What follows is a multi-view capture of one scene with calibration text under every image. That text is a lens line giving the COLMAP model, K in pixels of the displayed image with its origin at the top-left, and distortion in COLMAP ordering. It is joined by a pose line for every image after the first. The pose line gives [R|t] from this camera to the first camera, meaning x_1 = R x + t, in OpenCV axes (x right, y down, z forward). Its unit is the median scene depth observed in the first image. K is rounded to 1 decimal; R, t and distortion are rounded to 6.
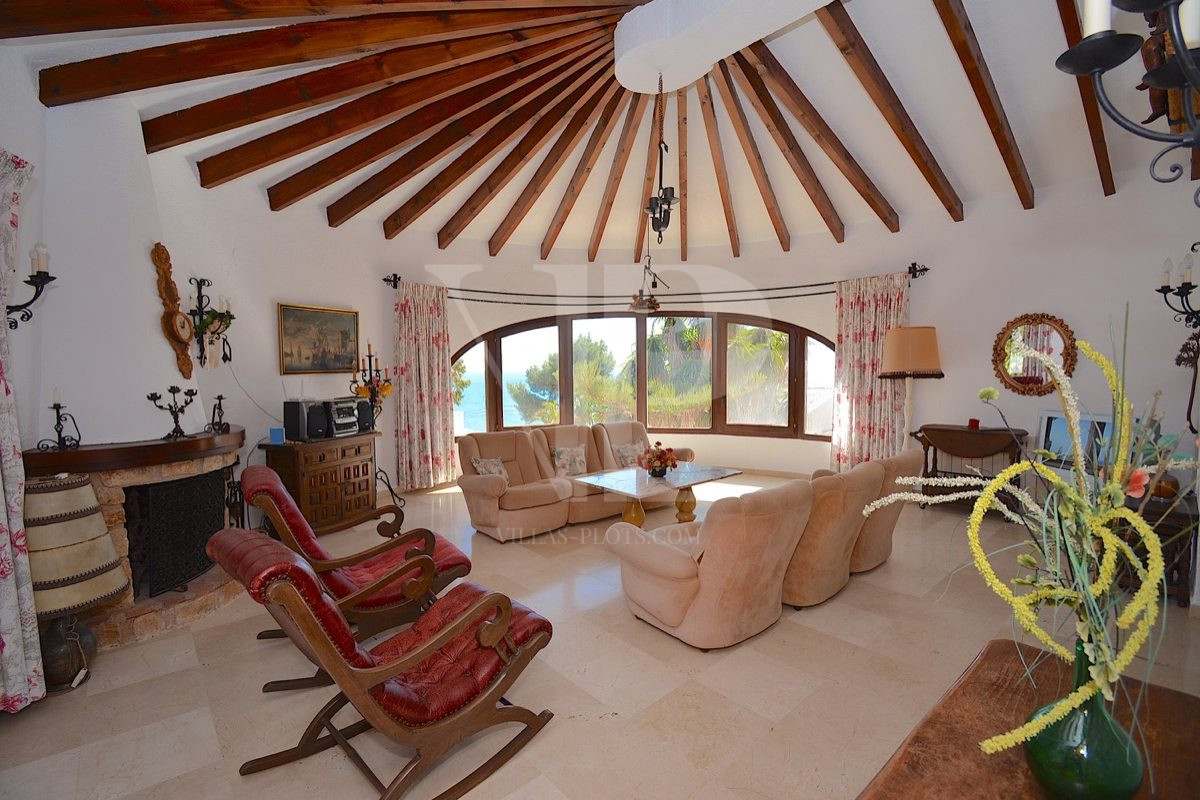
lens RADIAL K [[524.2, 0, 600.0], [0, 524.2, 400.0], [0, 0, 1]] dist [0.017853, -0.023035]
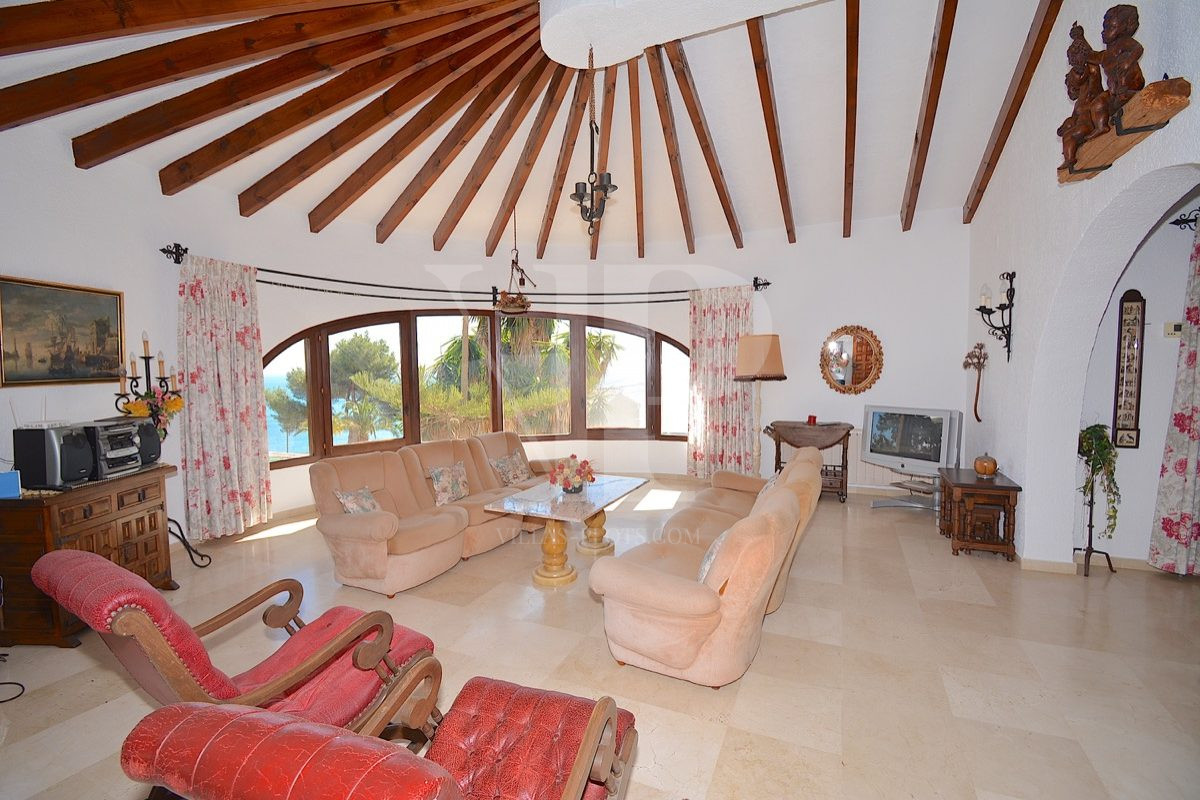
lens RADIAL K [[524.2, 0, 600.0], [0, 524.2, 400.0], [0, 0, 1]] dist [0.017853, -0.023035]
pose [[0.917128, -0.025542, 0.397773, -0.164072], [0.026984, 0.999634, 0.001973, -0.012348], [-0.397678, 0.008924, 0.917482, 0.121024]]
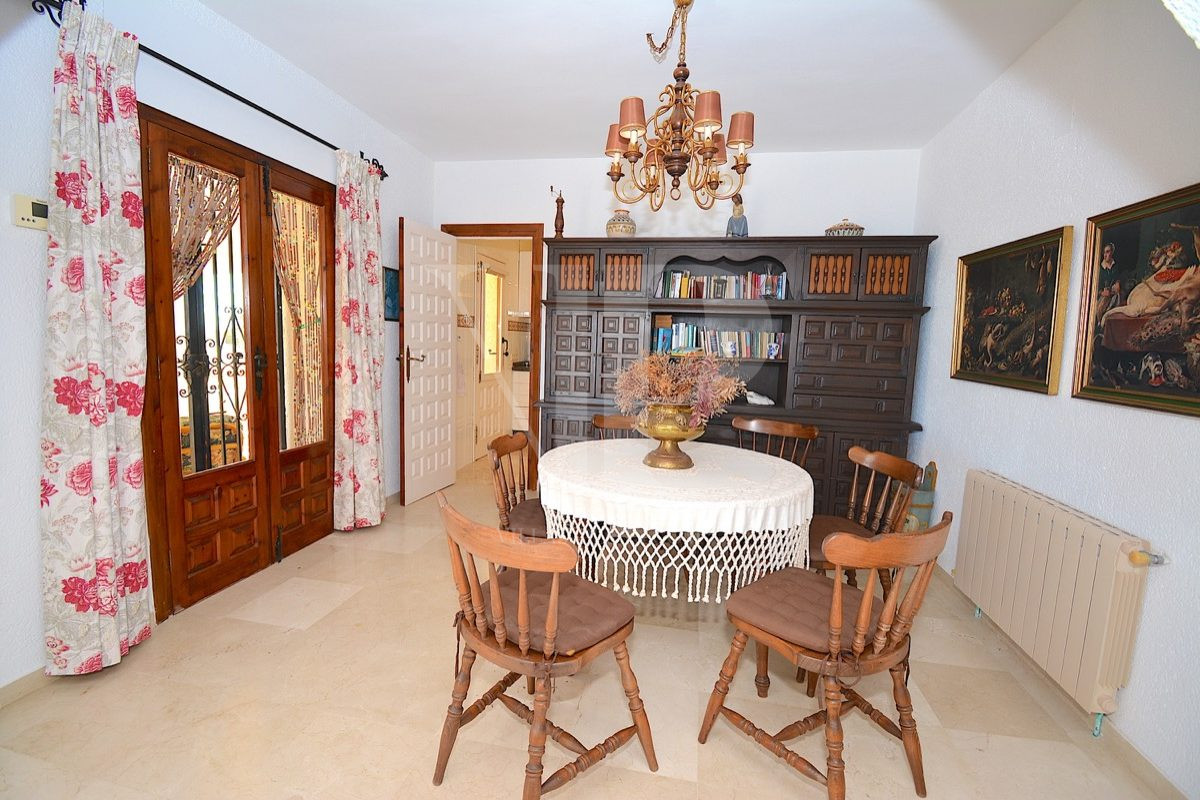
lens RADIAL K [[524.2, 0, 600.0], [0, 524.2, 400.0], [0, 0, 1]] dist [0.017853, -0.023035]
pose [[-0.607884, -0.100000, 0.787703, 0.274586], [0.017588, 0.990099, 0.139268, -0.001743], [-0.793831, 0.098512, -0.600107, 0.351892]]
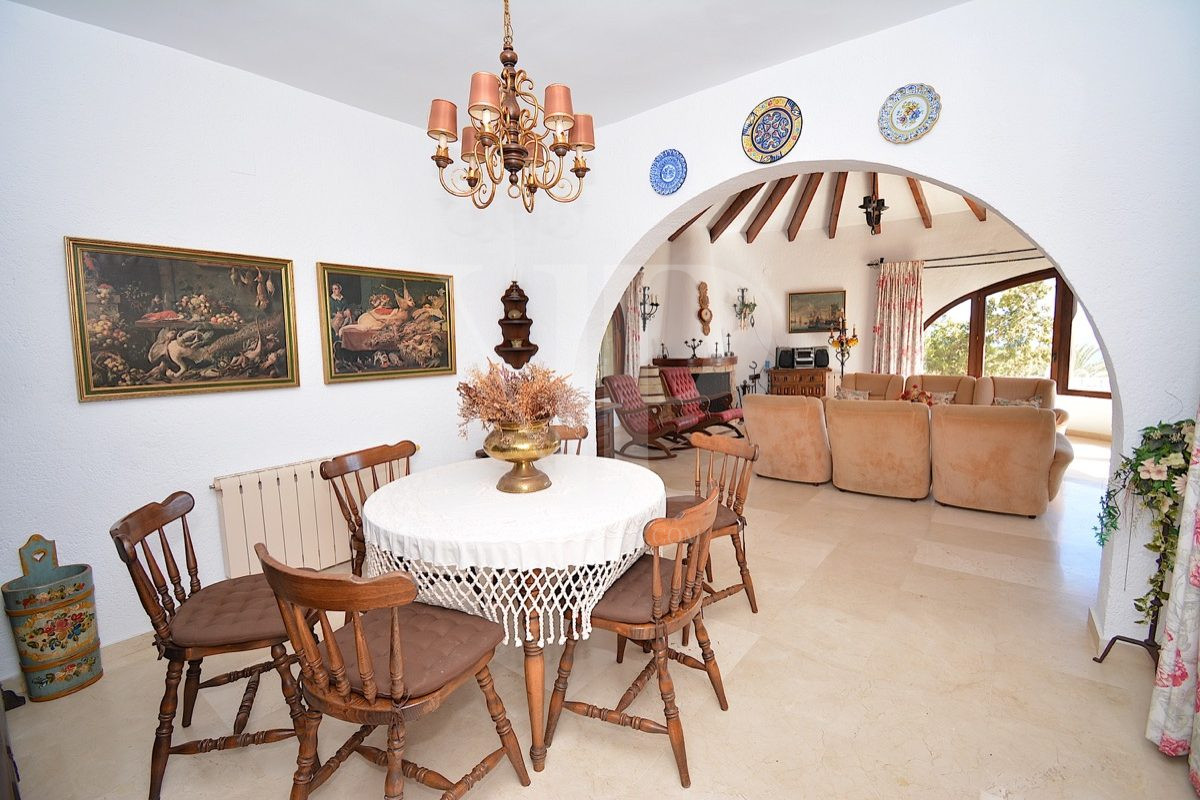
lens RADIAL K [[524.2, 0, 600.0], [0, 524.2, 400.0], [0, 0, 1]] dist [0.017853, -0.023035]
pose [[0.176730, 0.107012, -0.978425, 0.948895], [-0.035874, 0.994112, 0.102248, 0.016174], [0.983605, 0.017030, 0.179528, 0.037861]]
